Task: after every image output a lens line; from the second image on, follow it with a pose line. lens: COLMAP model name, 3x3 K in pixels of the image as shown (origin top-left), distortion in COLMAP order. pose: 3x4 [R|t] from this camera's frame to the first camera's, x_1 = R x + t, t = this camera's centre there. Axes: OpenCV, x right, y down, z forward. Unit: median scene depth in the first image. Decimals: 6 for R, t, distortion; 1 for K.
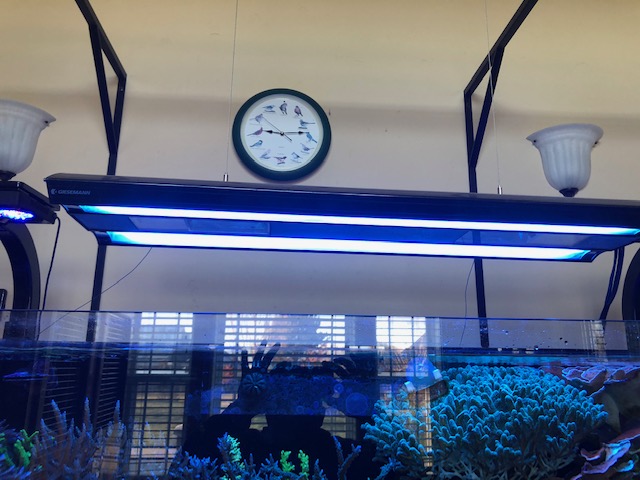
lens RADIAL K [[529.6, 0, 320.0], [0, 529.6, 240.0], [0, 0, 1]] dist [0.006149, 0.001145]
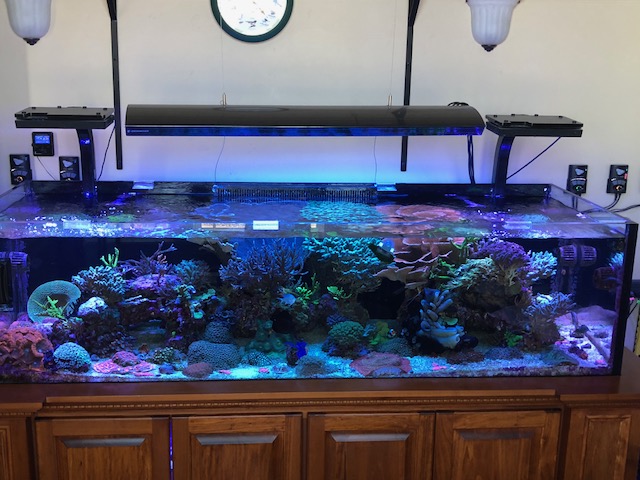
lens RADIAL K [[778.0, 0, 320.0], [0, 778.0, 240.0], [0, 0, 1]] dist [0.012984, -0.016792]
pose [[0.999980, -0.002874, 0.005593, 0.069105], [0.000053, 0.893275, 0.449510, -0.506024], [-0.006288, -0.449501, 0.893258, -0.810003]]
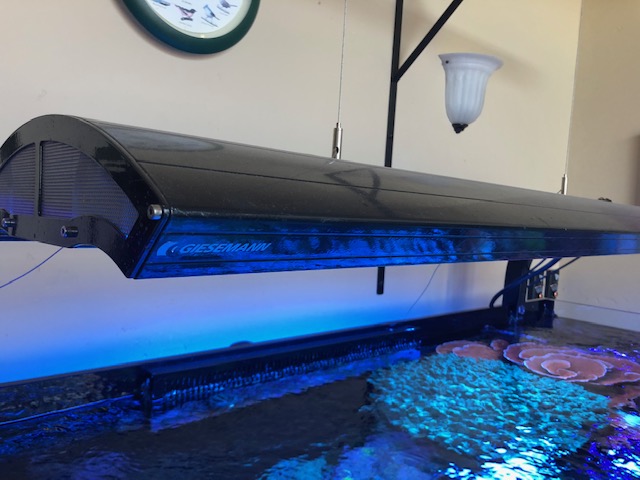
lens RADIAL K [[518.3, 0, 302.3], [0, 518.3, 239.3], [0, 0, 1]] dist [-0.045494, -0.002969]
pose [[0.790249, -0.009841, 0.612706, -0.319648], [-0.181592, 0.951199, 0.249489, -0.077694], [-0.585261, -0.308421, 0.749897, 0.420768]]
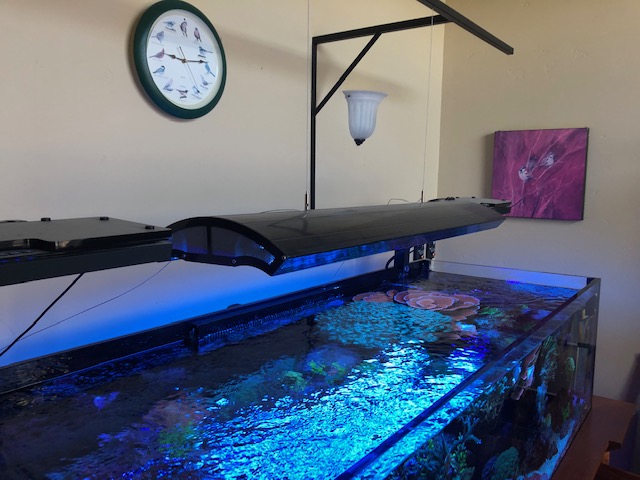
lens RADIAL K [[529.6, 0, 320.0], [0, 529.6, 240.0], [0, 0, 1]] dist [0.006149, 0.001145]
pose [[0.641158, -0.099975, 0.760868, -0.618938], [-0.174002, 0.946716, 0.271021, -0.197654], [-0.747422, -0.306161, 0.589599, 0.231983]]
